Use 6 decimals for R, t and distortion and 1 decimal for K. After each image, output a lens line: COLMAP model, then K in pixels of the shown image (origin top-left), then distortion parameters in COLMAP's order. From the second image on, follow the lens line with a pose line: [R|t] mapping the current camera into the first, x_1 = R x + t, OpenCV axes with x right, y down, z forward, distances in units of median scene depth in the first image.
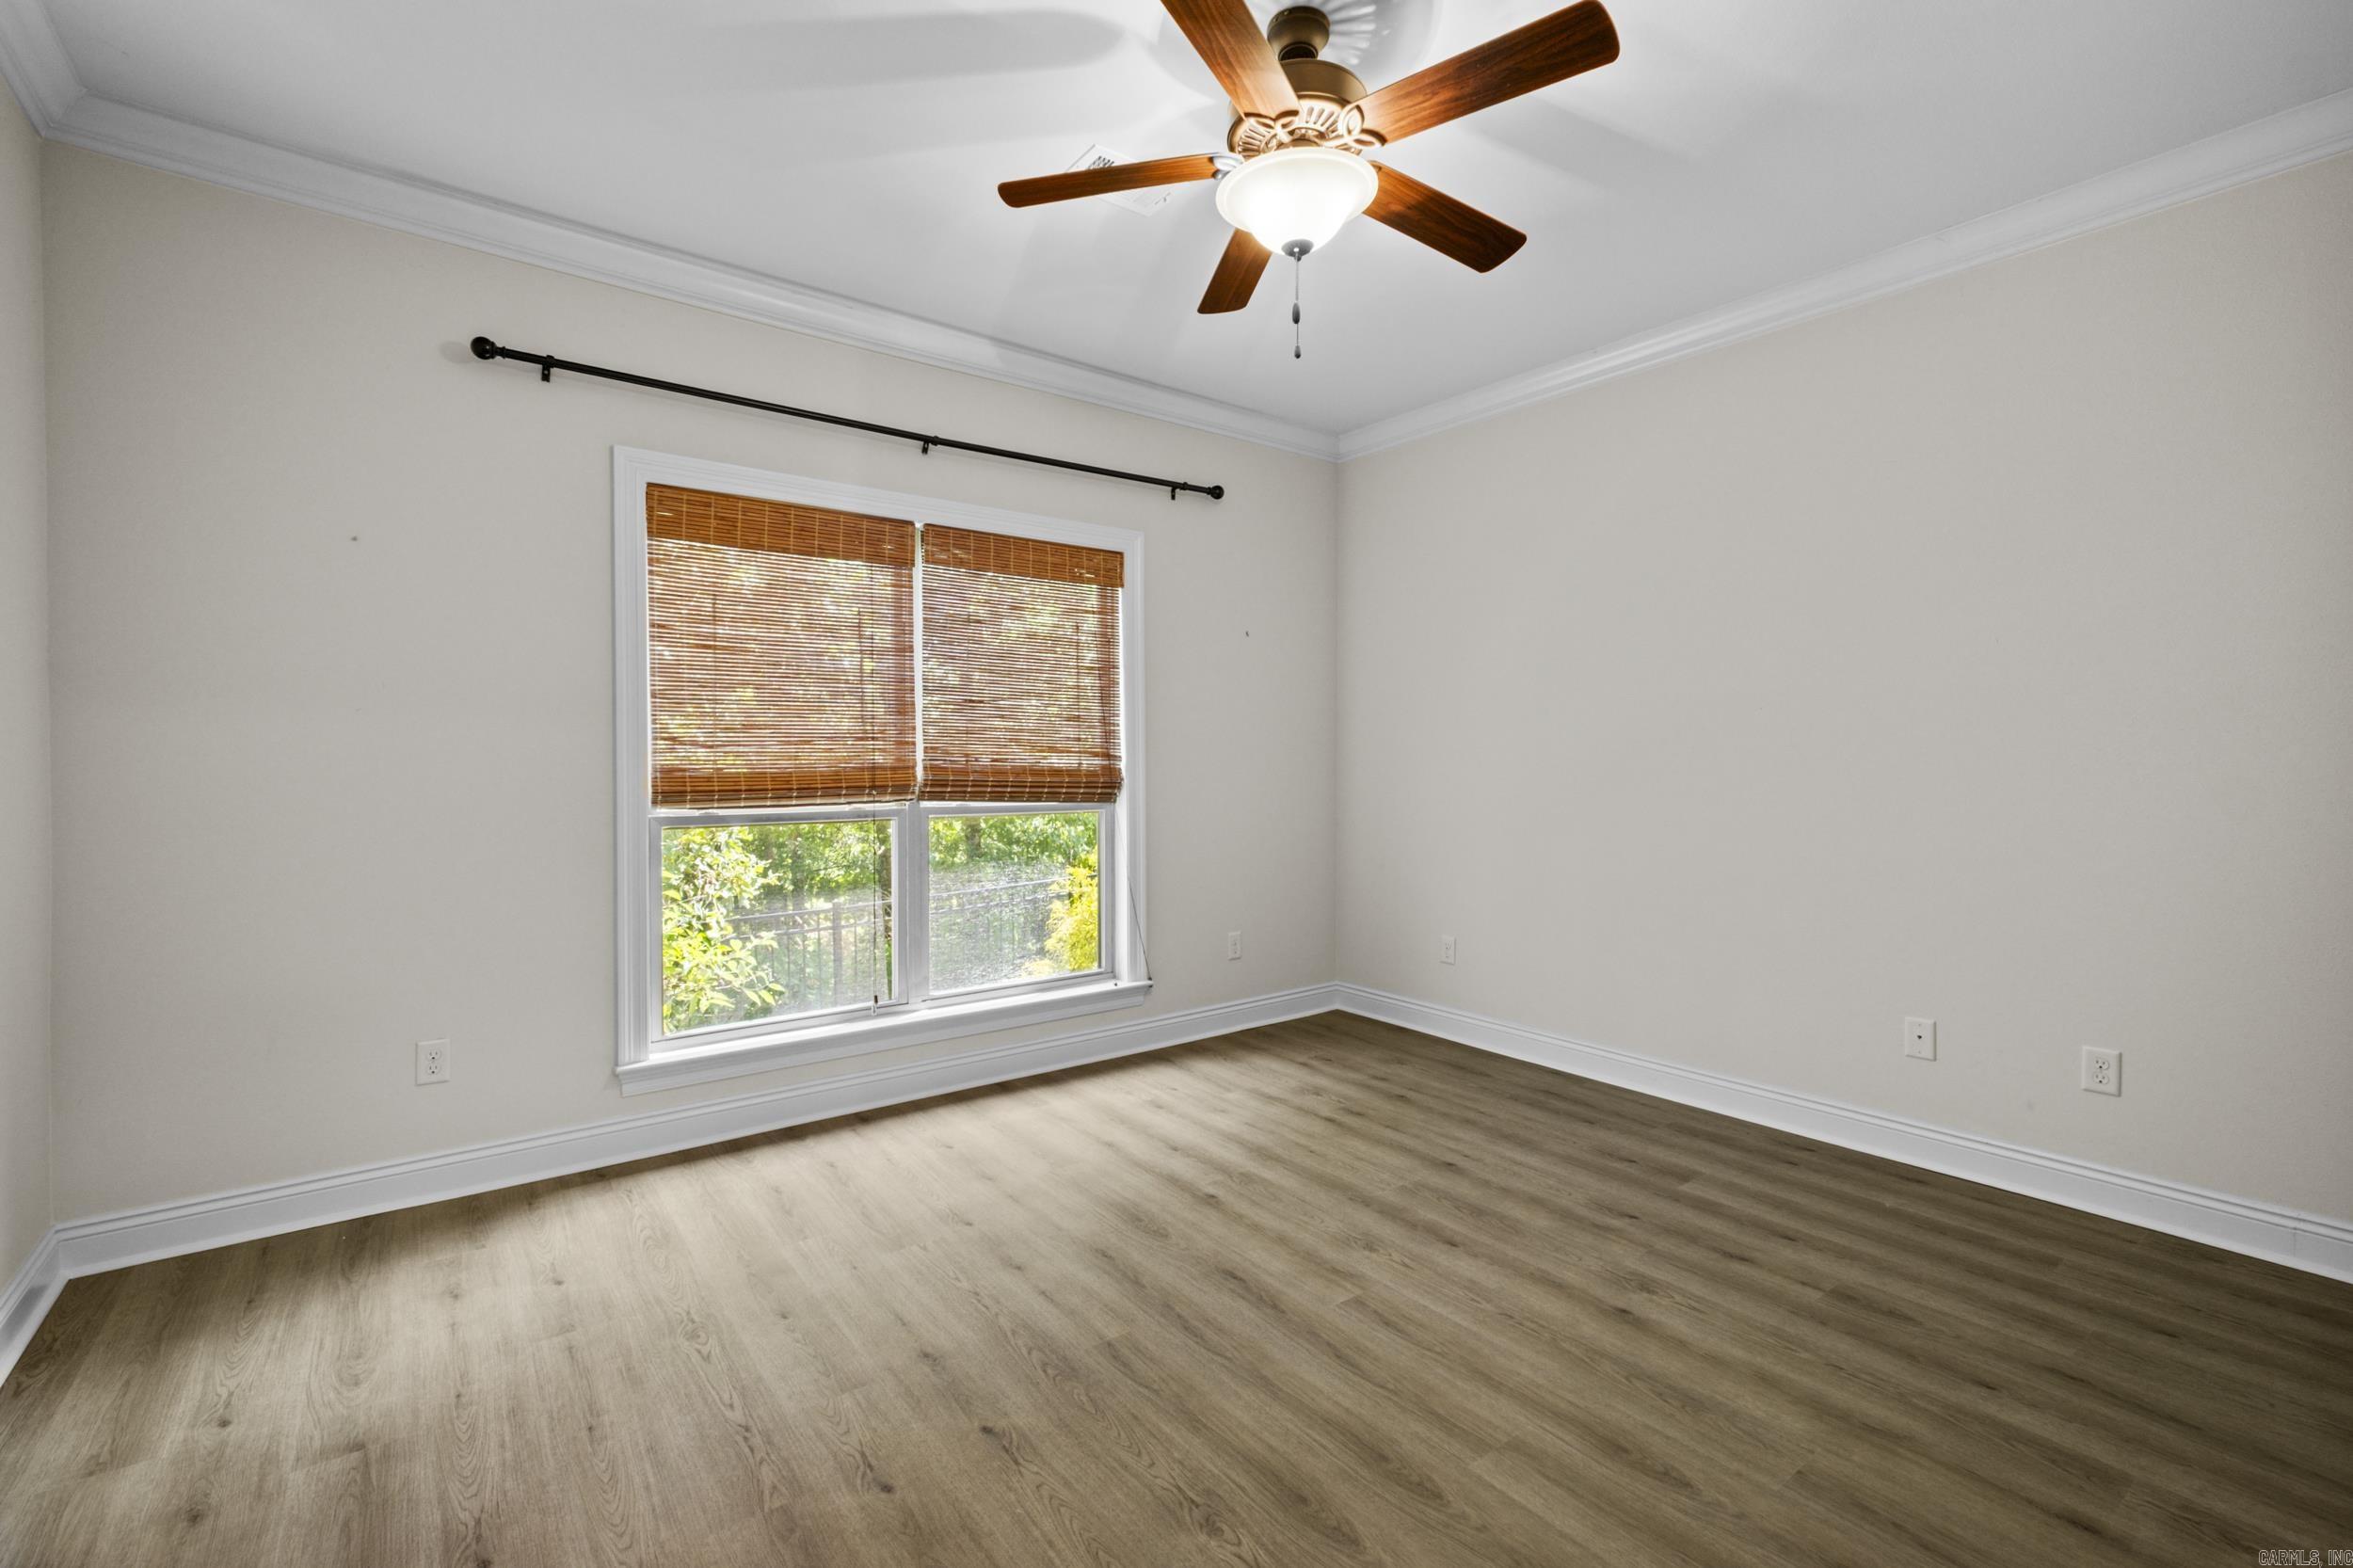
lens RADIAL K [[1023.0, 0, 1176.5], [0, 1023.0, 784.0], [0, 0, 1]] dist [0.009161, -0.000041]
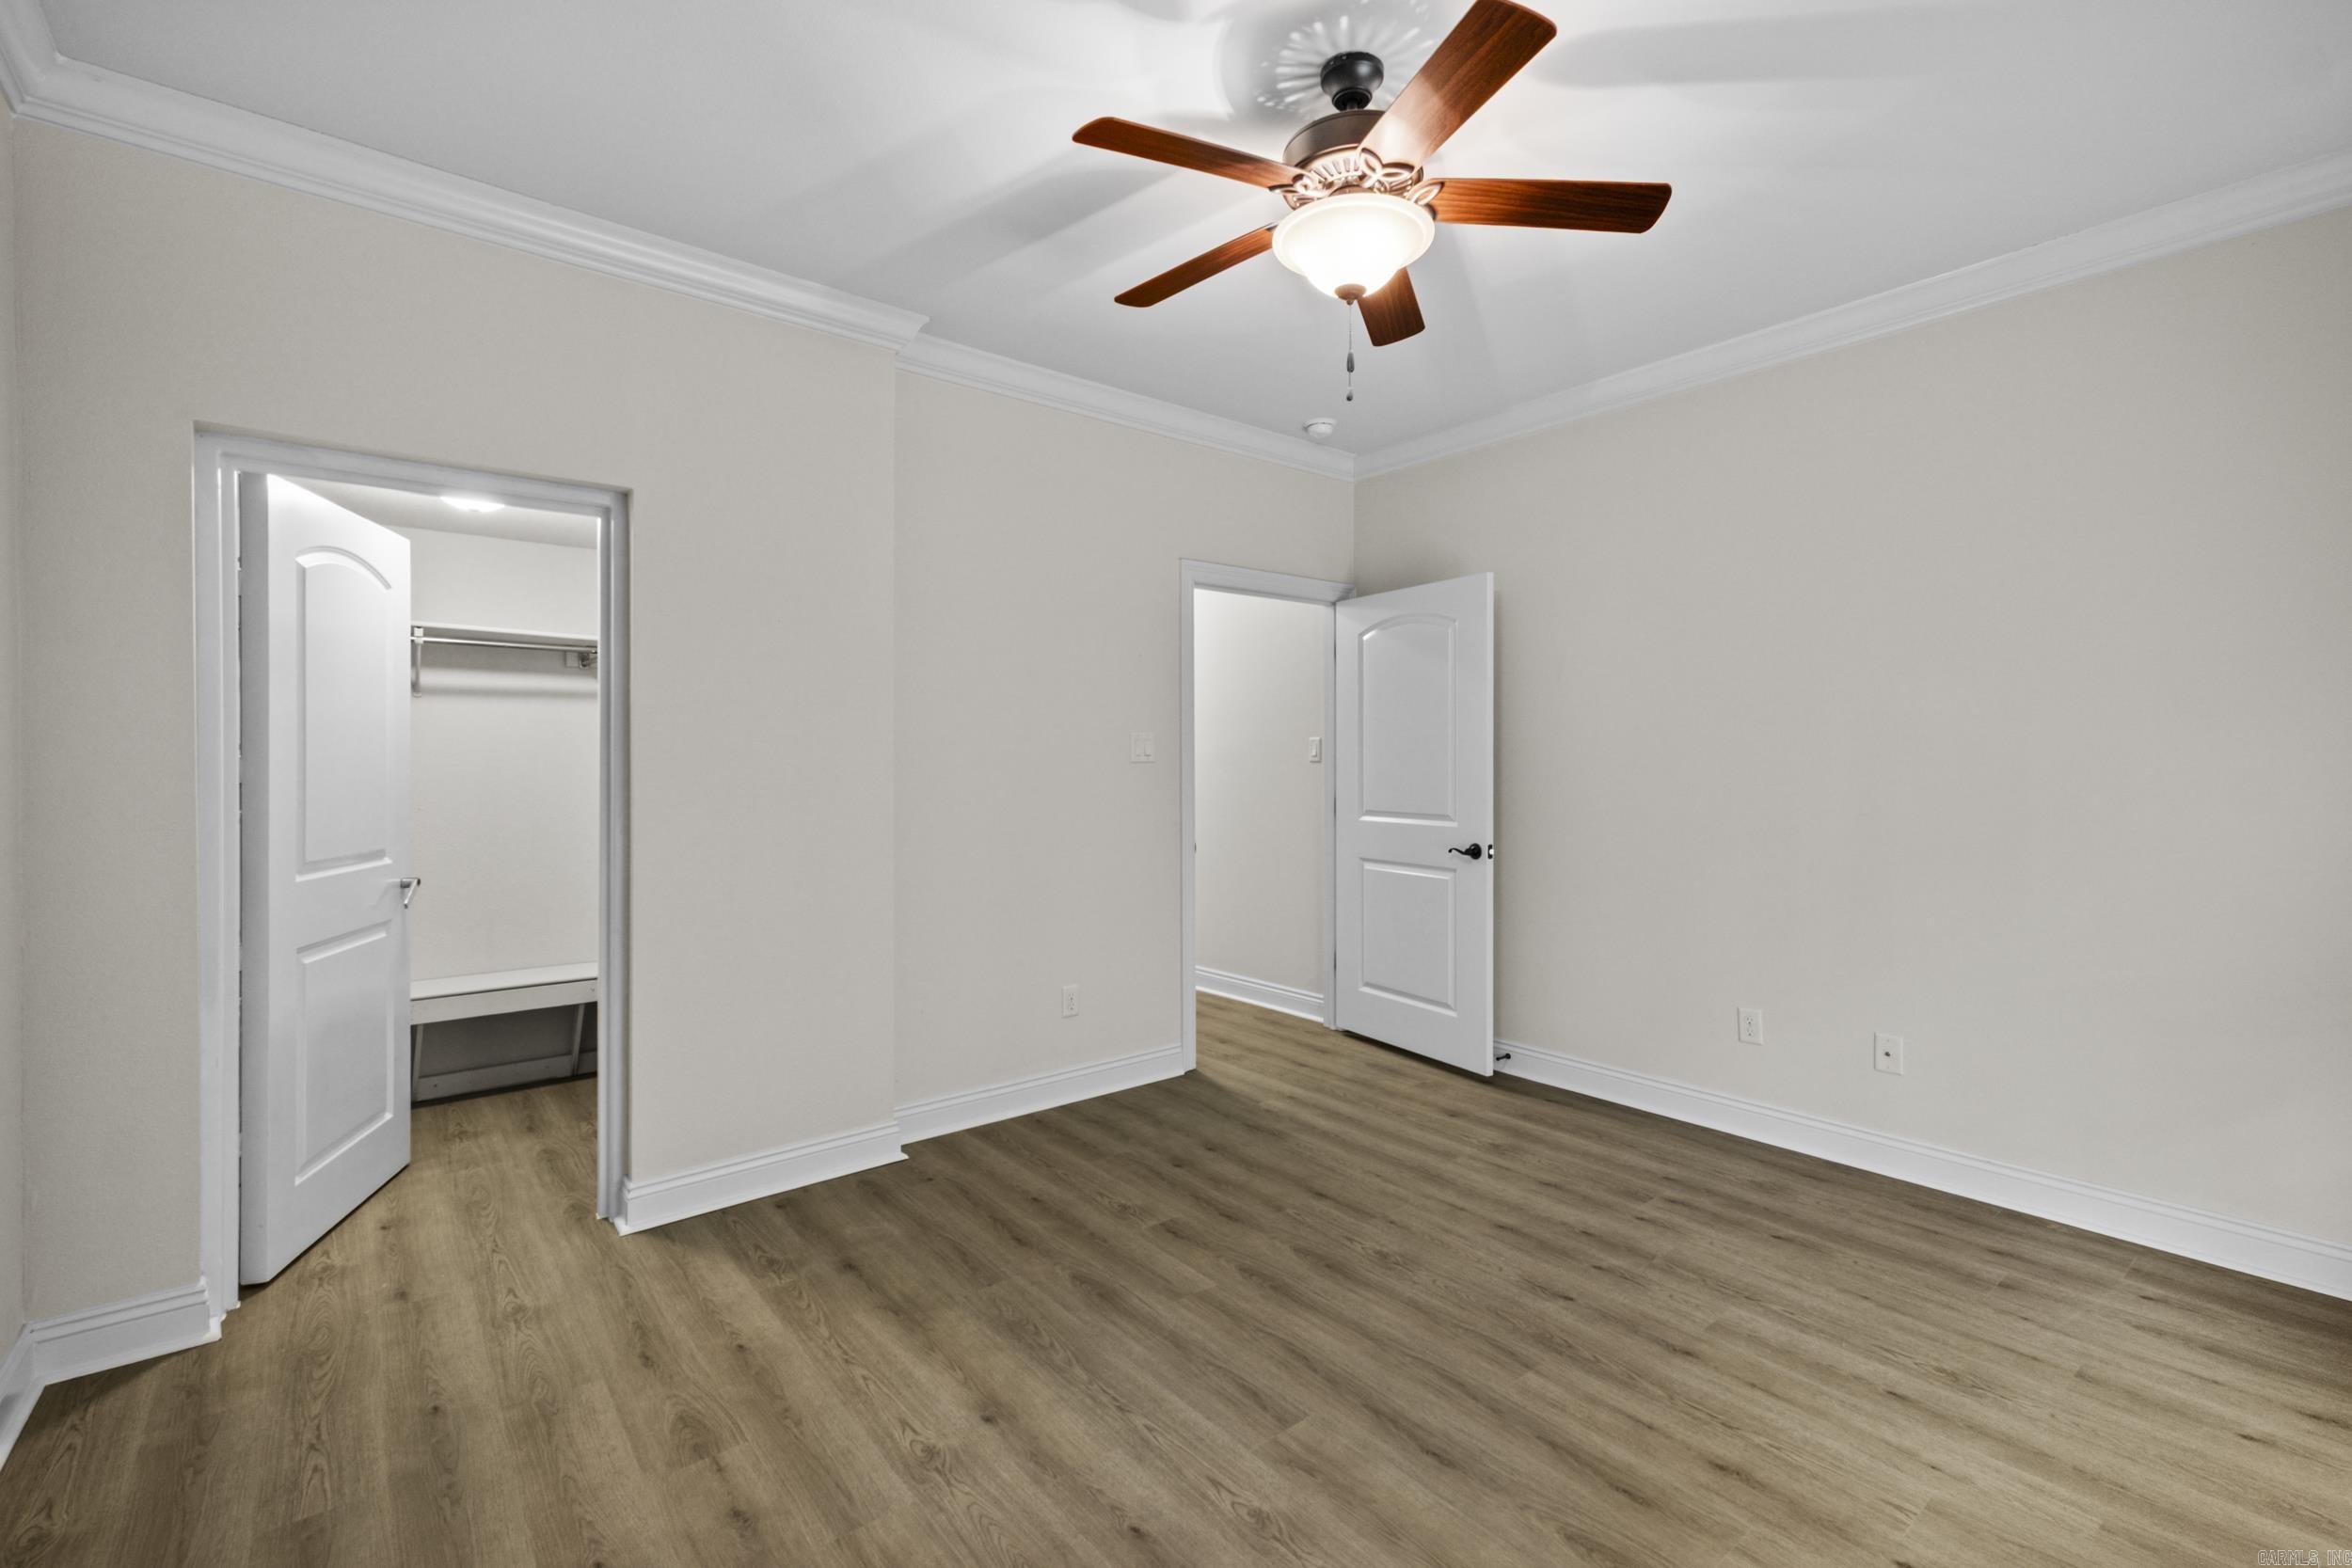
lens RADIAL K [[1022.4, 0, 1176.0], [0, 1022.4, 784.0], [0, 0, 1]] dist [0.009161, -0.000041]
pose [[-0.999524, 0.001975, -0.030775, 0.321104], [0.000716, 0.999164, 0.040865, -0.082423], [0.030830, 0.040824, -0.998691, 2.016728]]
